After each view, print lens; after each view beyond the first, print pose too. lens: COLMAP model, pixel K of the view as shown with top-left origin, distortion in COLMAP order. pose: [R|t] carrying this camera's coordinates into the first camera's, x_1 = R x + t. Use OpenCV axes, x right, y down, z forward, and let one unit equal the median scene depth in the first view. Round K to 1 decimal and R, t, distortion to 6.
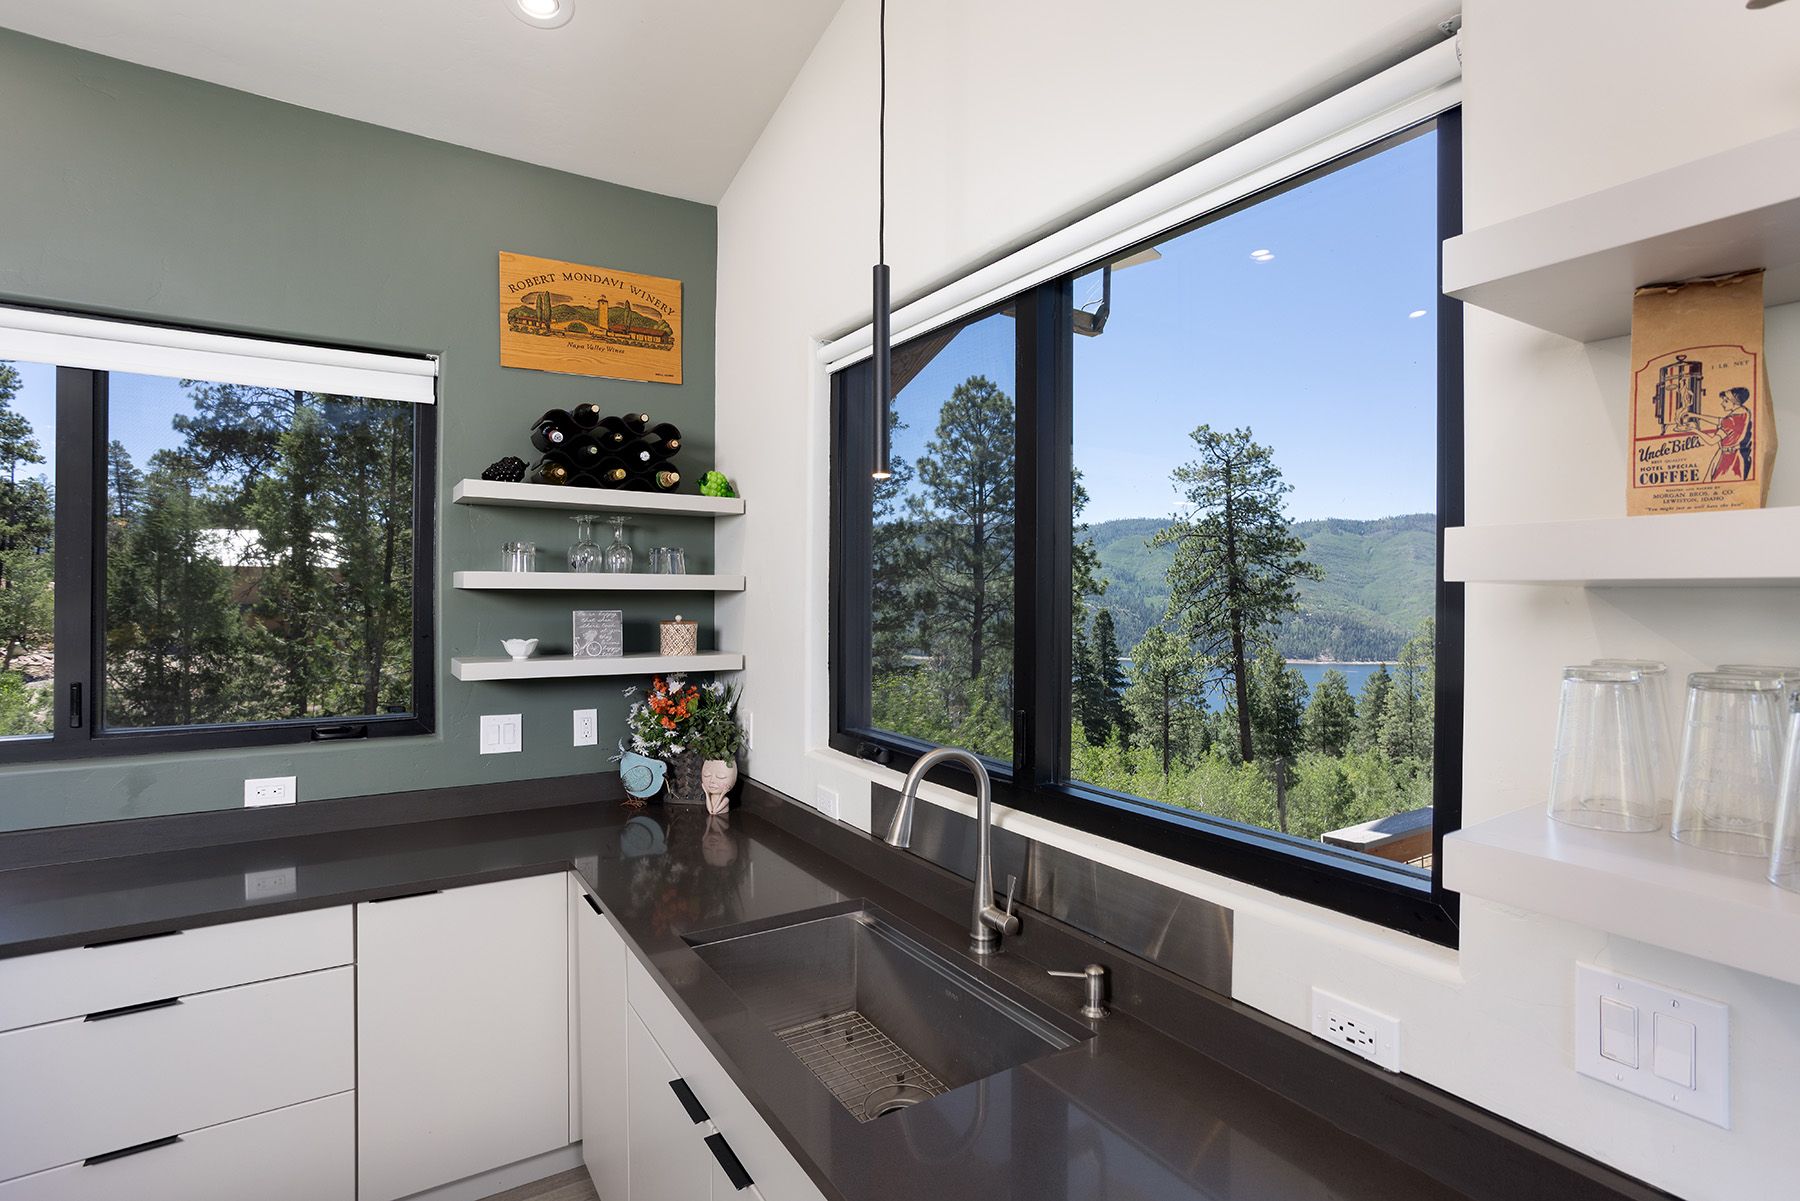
lens RADIAL K [[877.6, 0, 902.6], [0, 877.6, 591.5], [0, 0, 1]] dist [-0.058672, 0.031760]
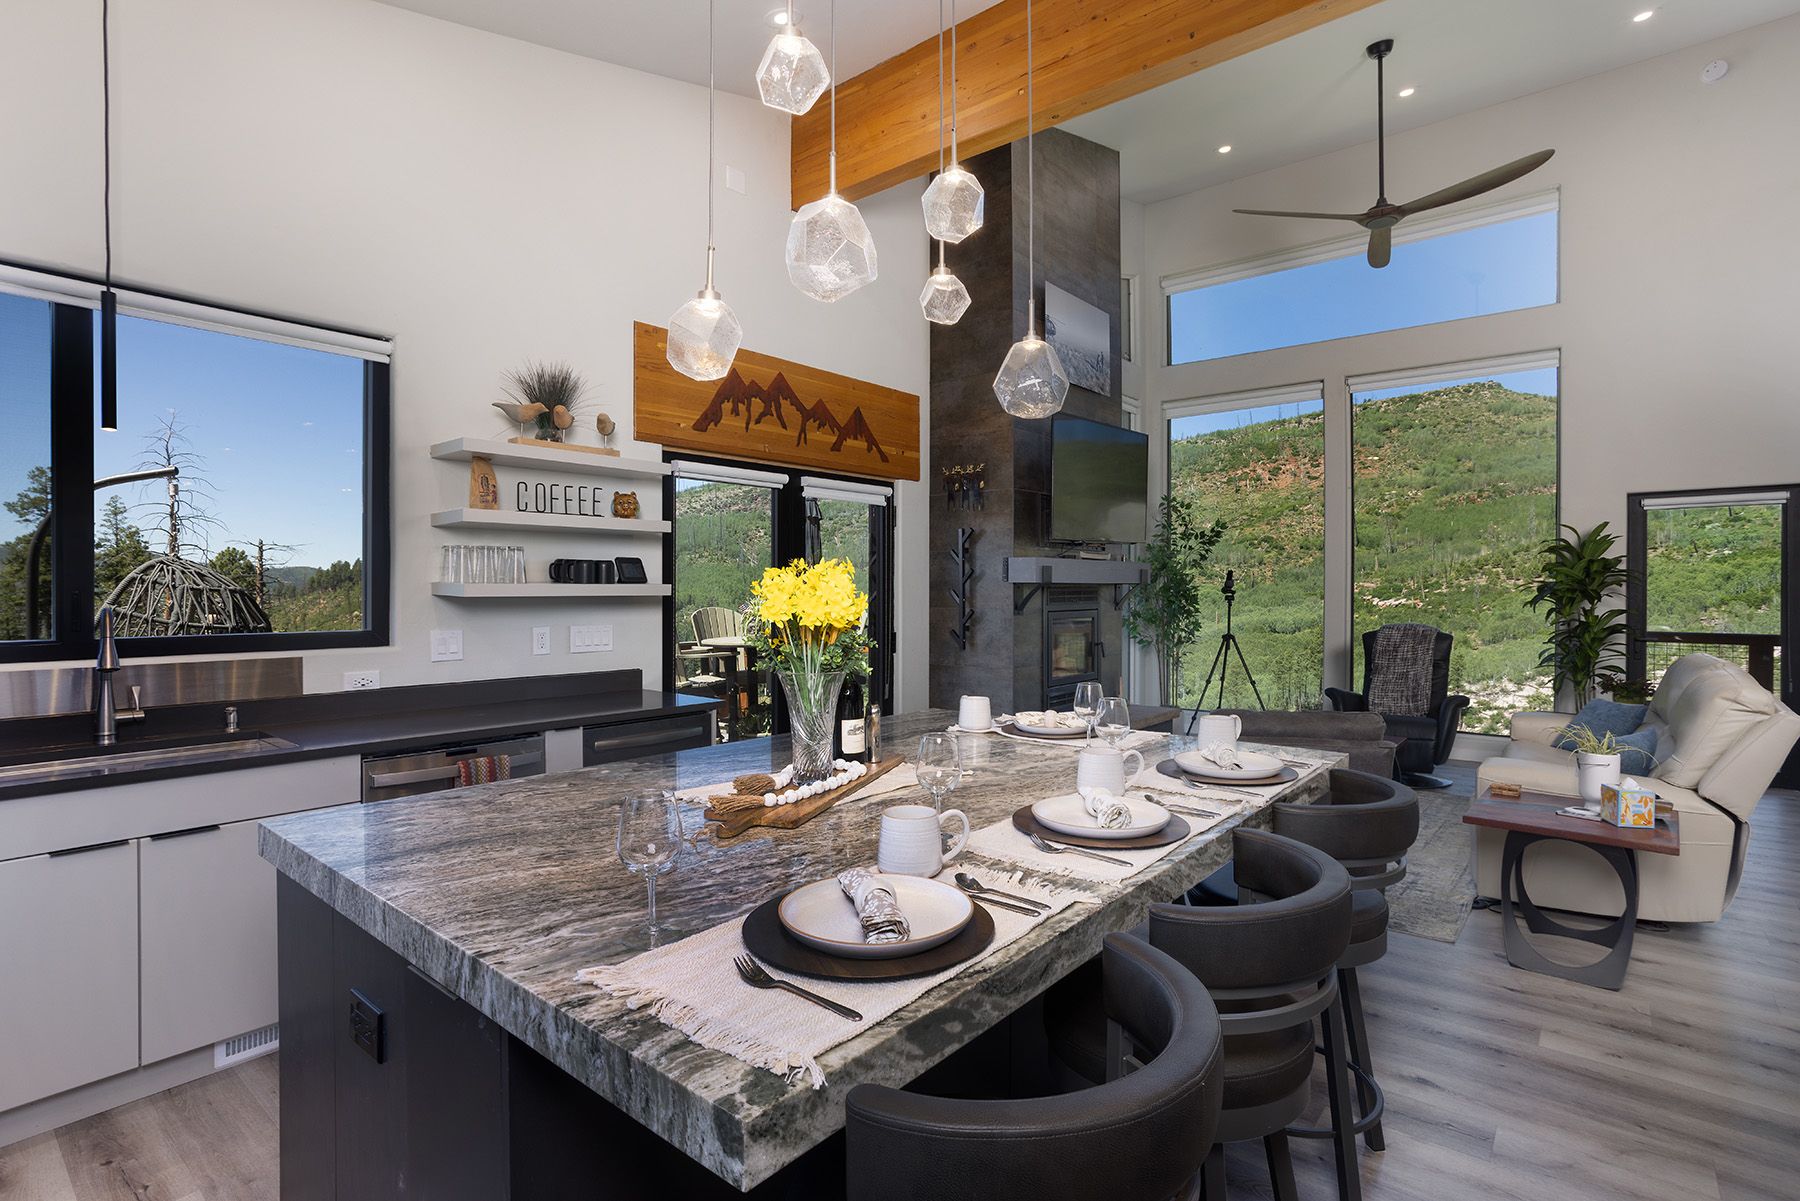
lens RADIAL K [[877.6, 0, 902.6], [0, 877.6, 591.5], [0, 0, 1]] dist [-0.058672, 0.031760]
pose [[-0.308835, -0.006423, 0.951094, -0.135382], [-0.001200, 0.999979, 0.006363, 0.010242], [-0.951115, 0.000824, -0.308836, 0.009336]]
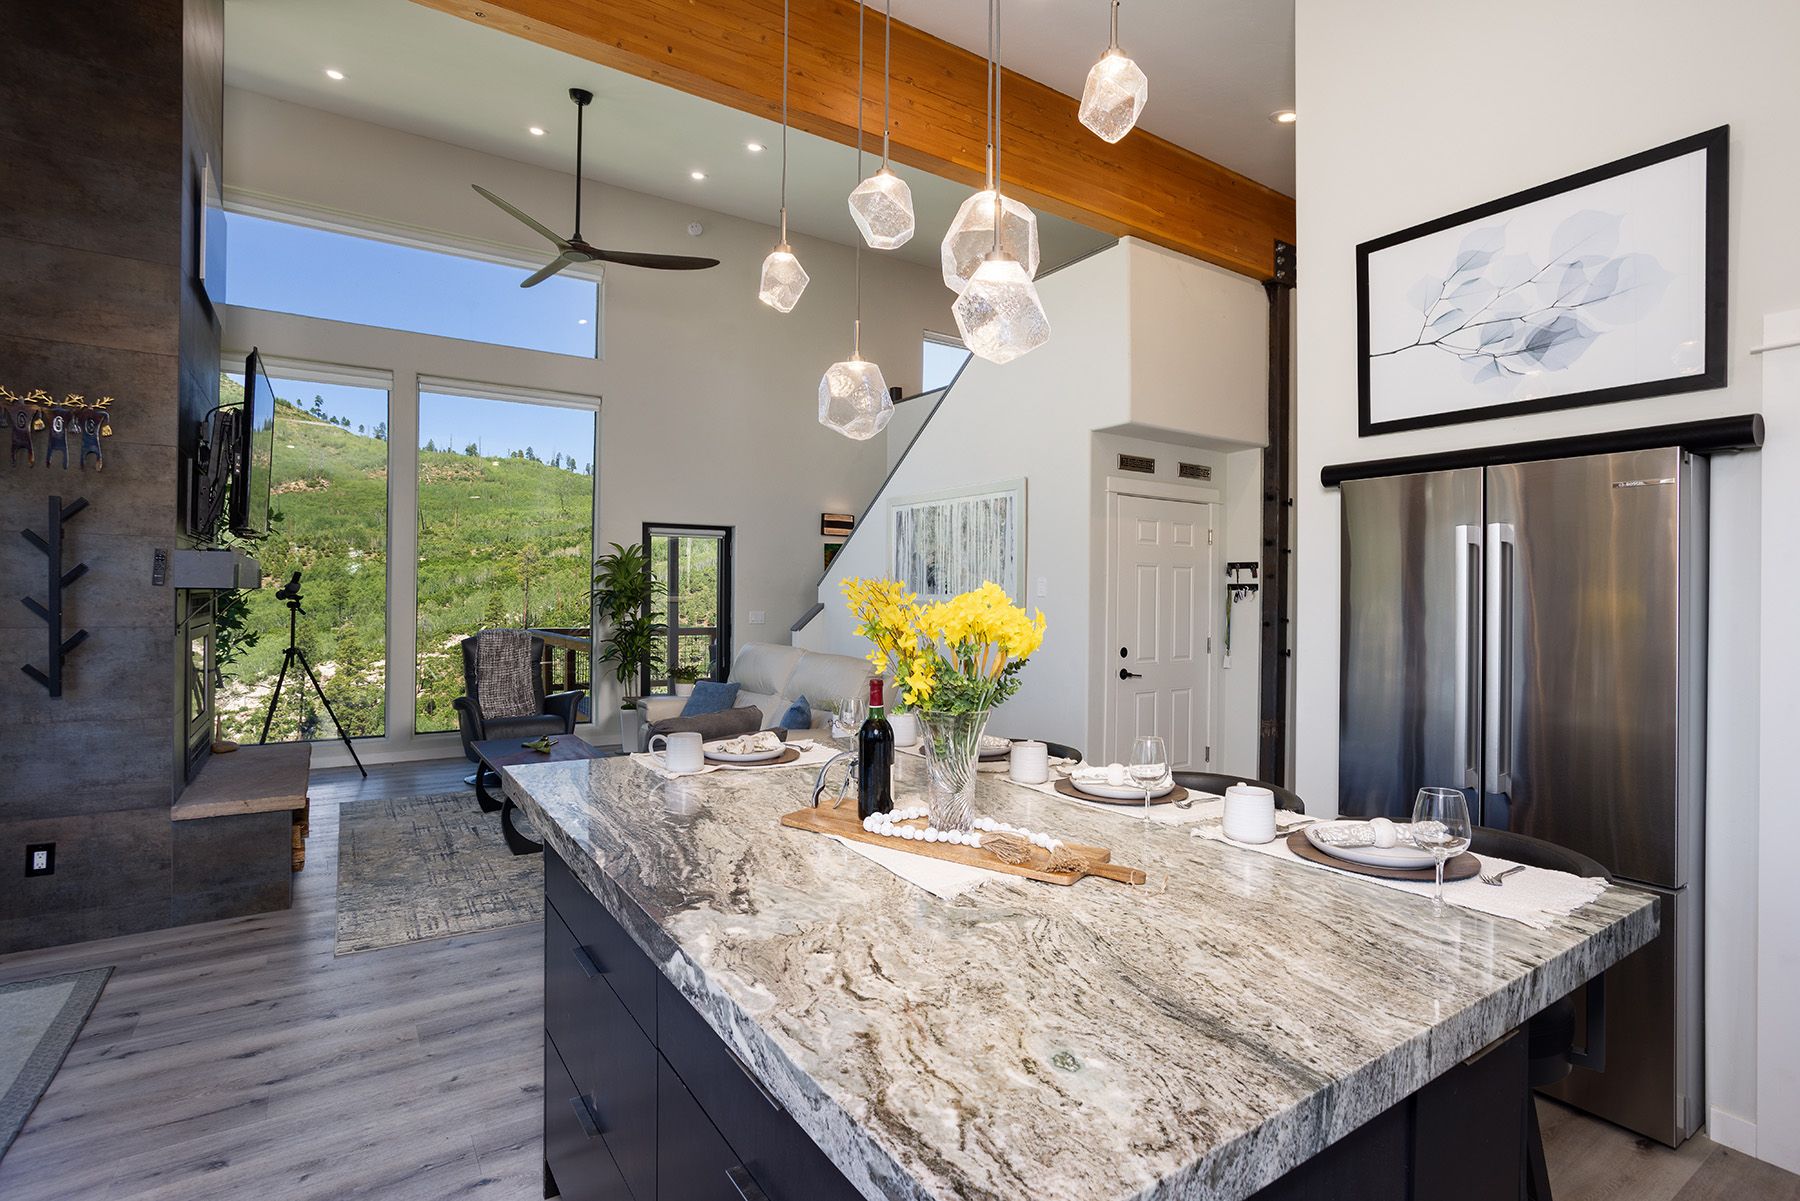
lens RADIAL K [[877.6, 0, 902.6], [0, 877.6, 591.5], [0, 0, 1]] dist [-0.058672, 0.031760]
pose [[-0.999540, -0.013319, -0.027235, -0.044782], [-0.013227, 0.999906, -0.003567, 0.008845], [0.027280, -0.003205, -0.999623, 0.066597]]
